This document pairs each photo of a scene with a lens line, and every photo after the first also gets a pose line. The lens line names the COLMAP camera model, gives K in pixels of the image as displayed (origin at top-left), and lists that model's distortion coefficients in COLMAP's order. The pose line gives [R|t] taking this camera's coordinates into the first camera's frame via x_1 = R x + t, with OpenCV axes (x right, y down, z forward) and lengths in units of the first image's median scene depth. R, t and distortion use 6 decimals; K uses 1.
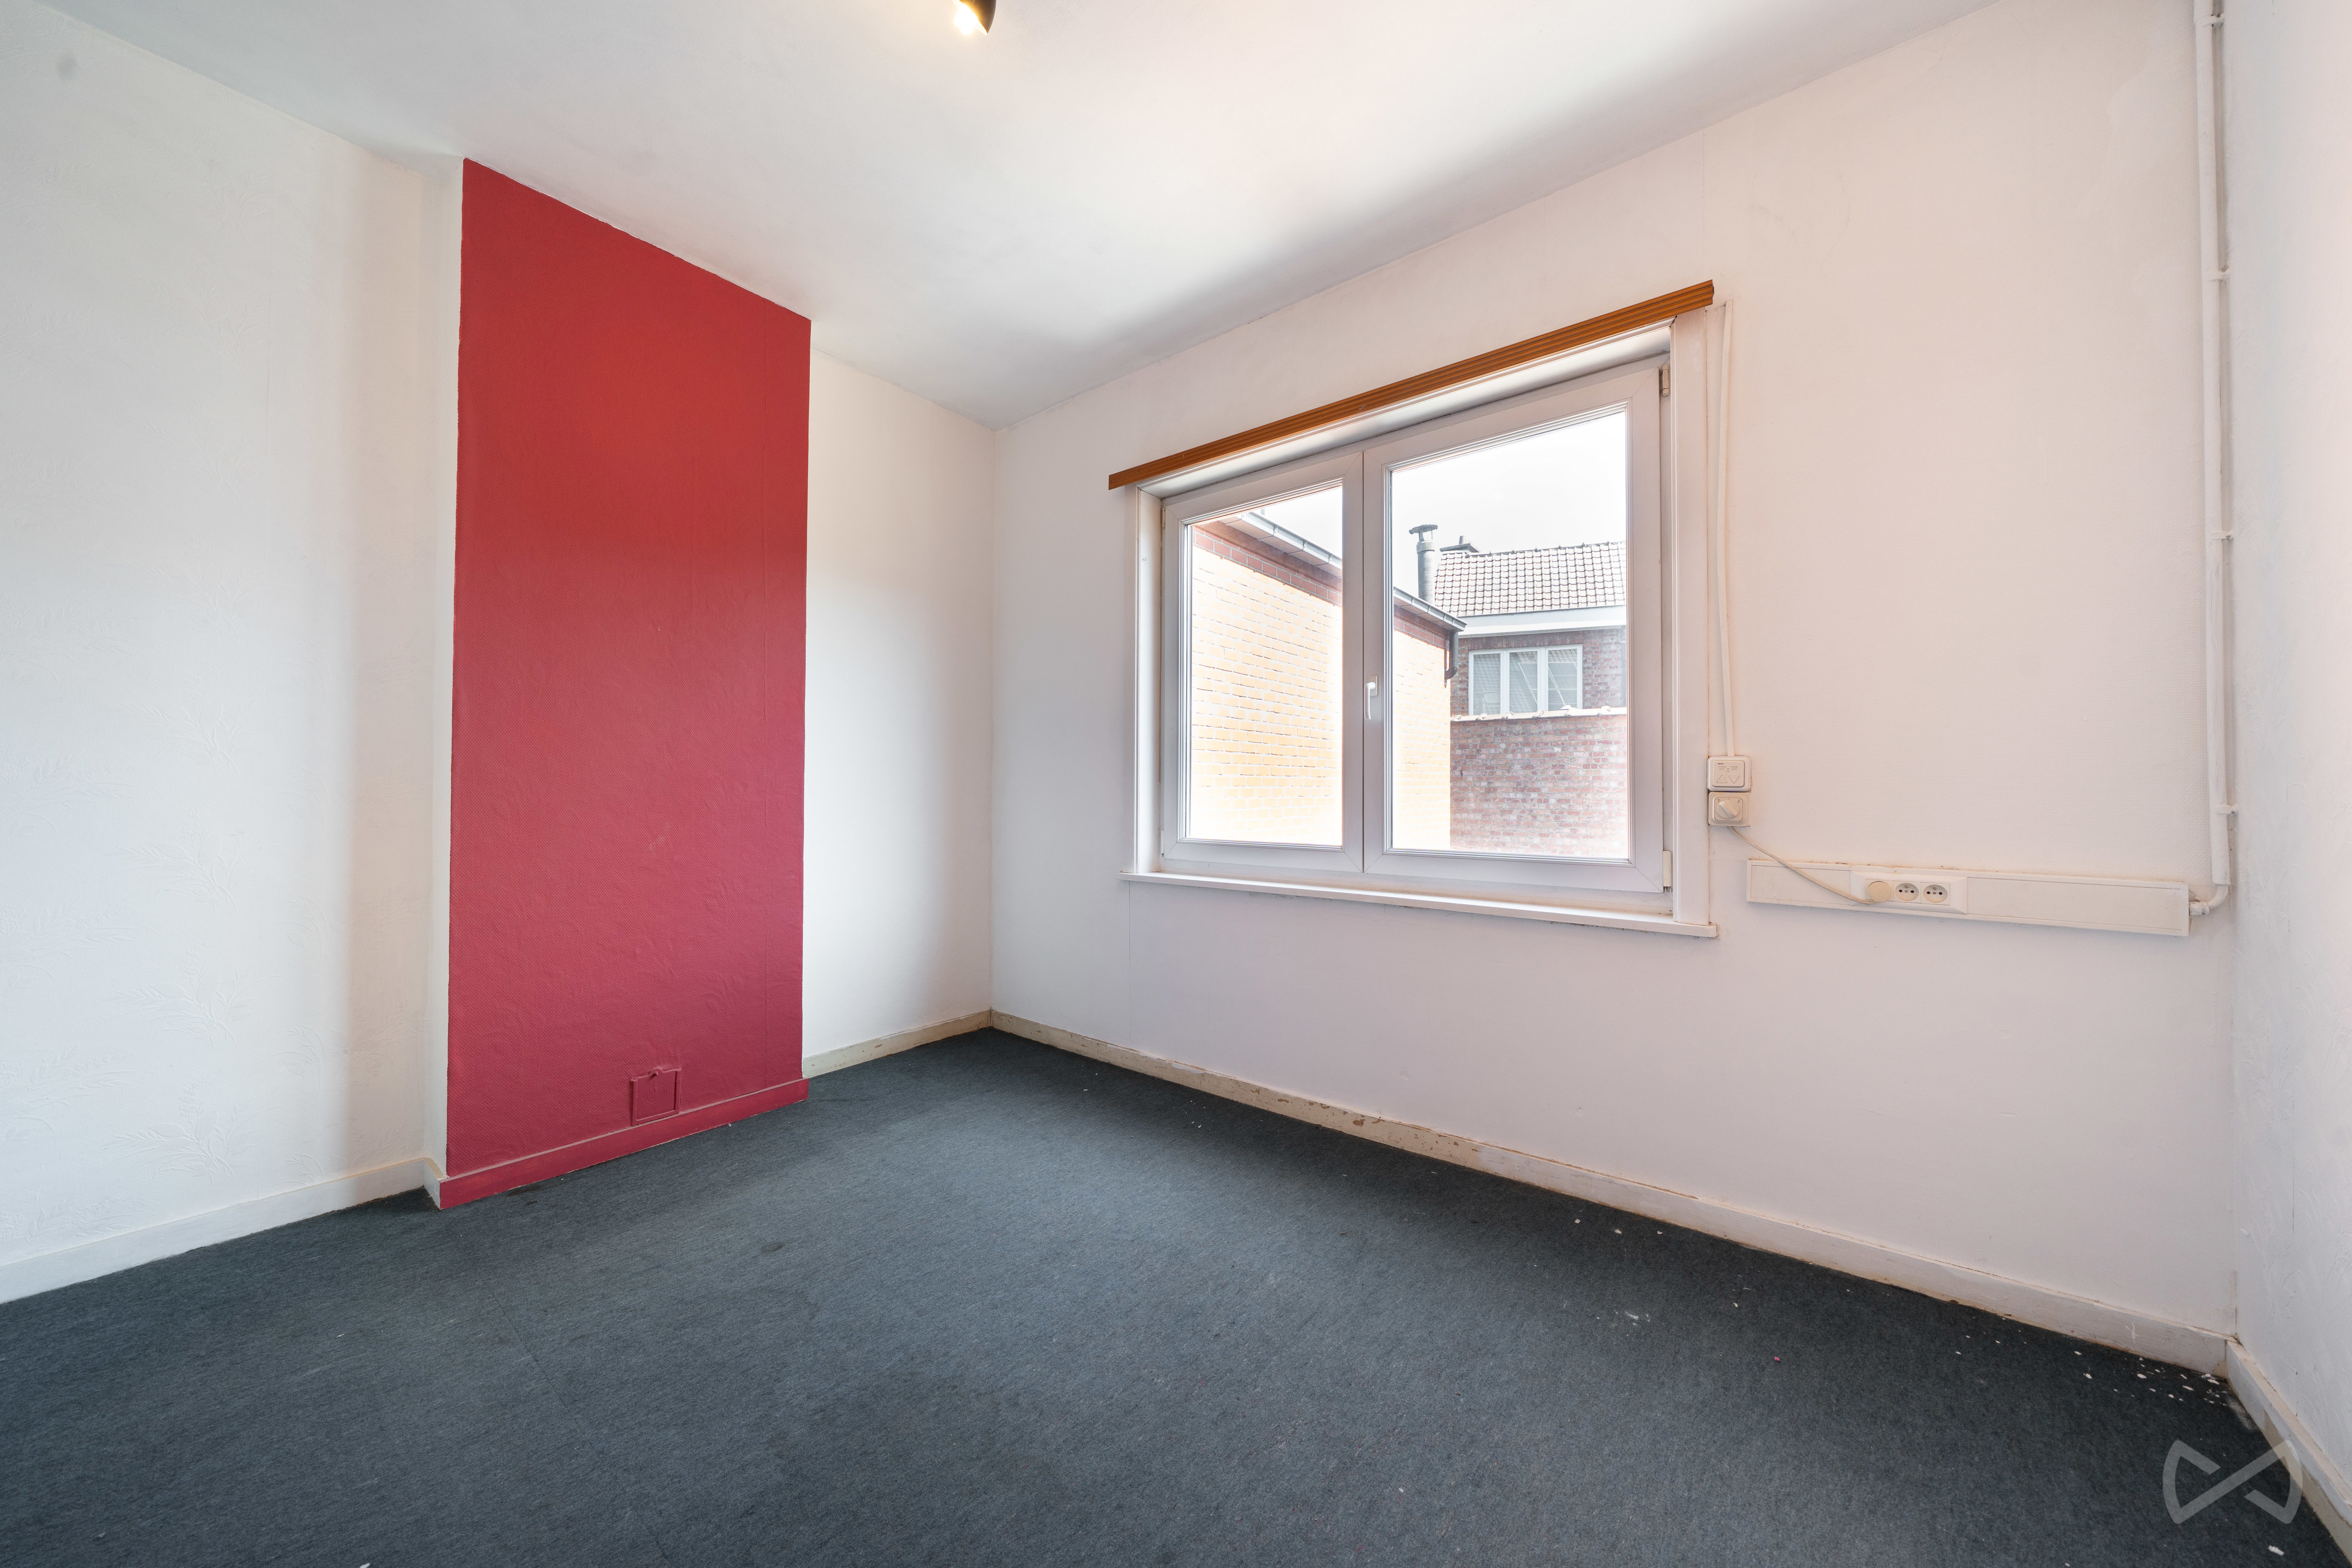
lens RADIAL K [[812.4, 0, 1178.0], [0, 812.4, 779.1], [0, 0, 1]] dist [-0.003653, -0.000010]
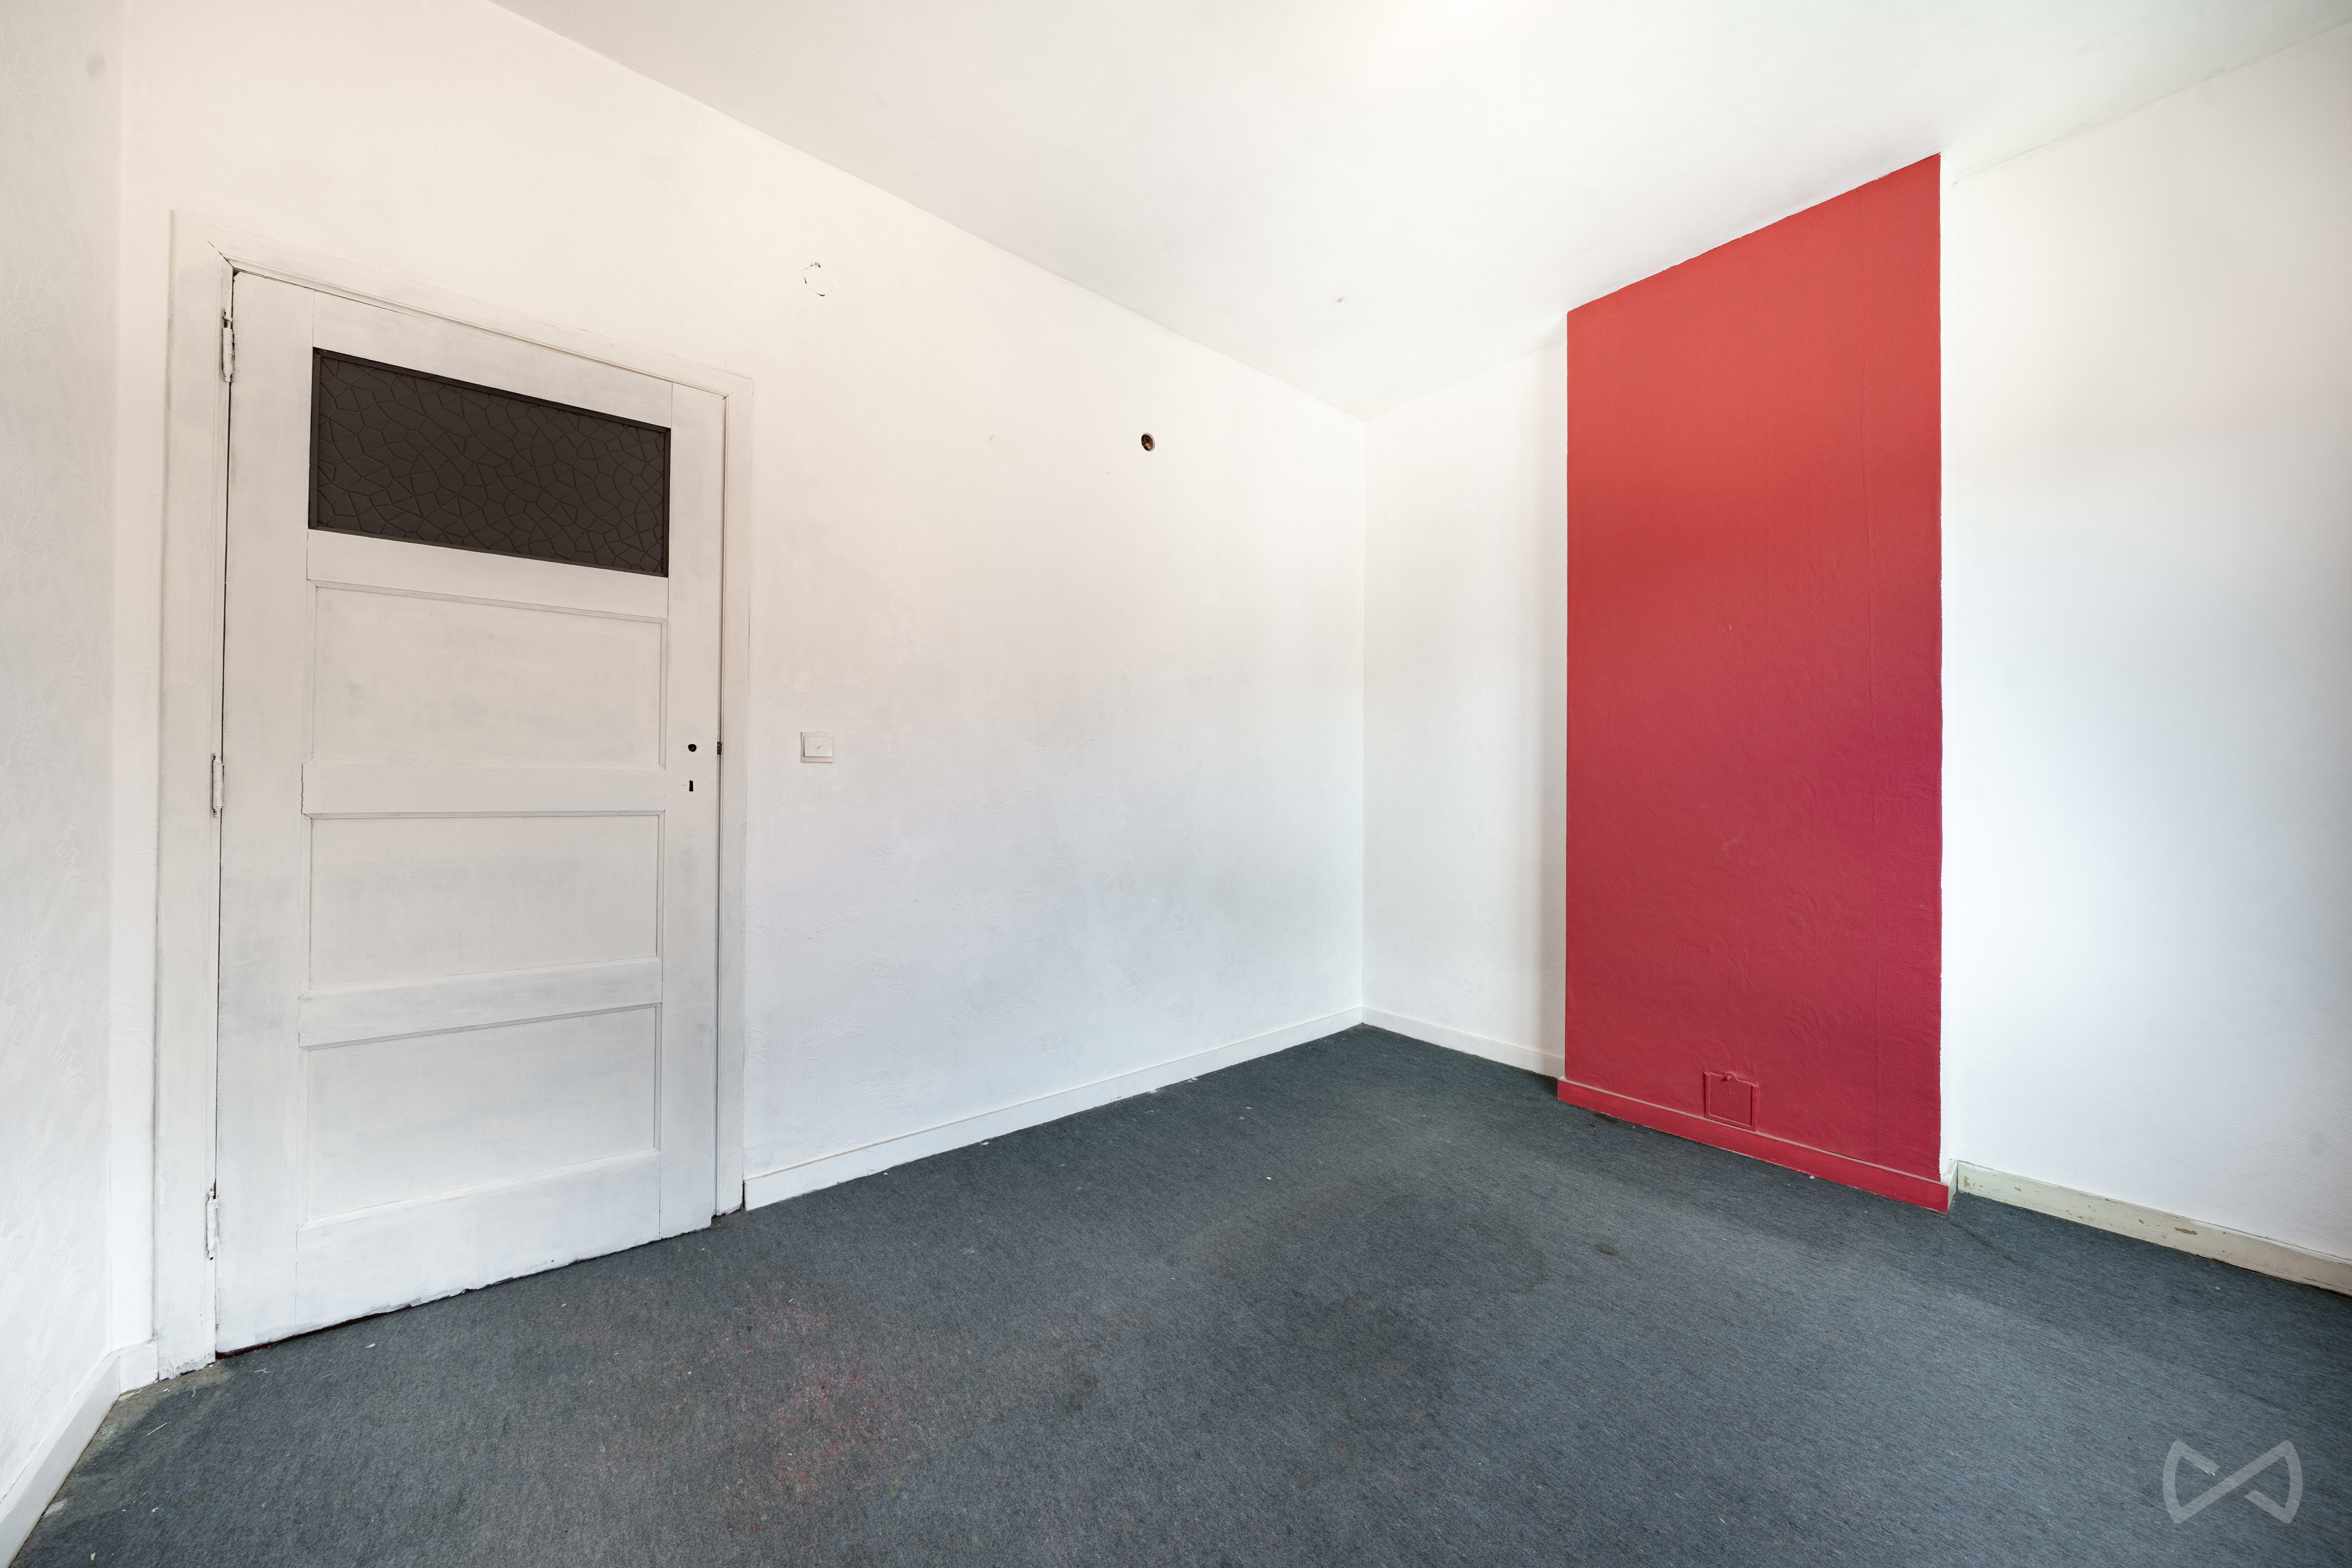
lens RADIAL K [[812.4, 0, 1178.0], [0, 812.4, 779.1], [0, 0, 1]] dist [-0.003653, -0.000010]
pose [[-0.199797, -0.013087, -0.979750, 0.533149], [0.007540, 0.999861, -0.014893, 0.011329], [0.979808, -0.010363, -0.199670, 0.629294]]
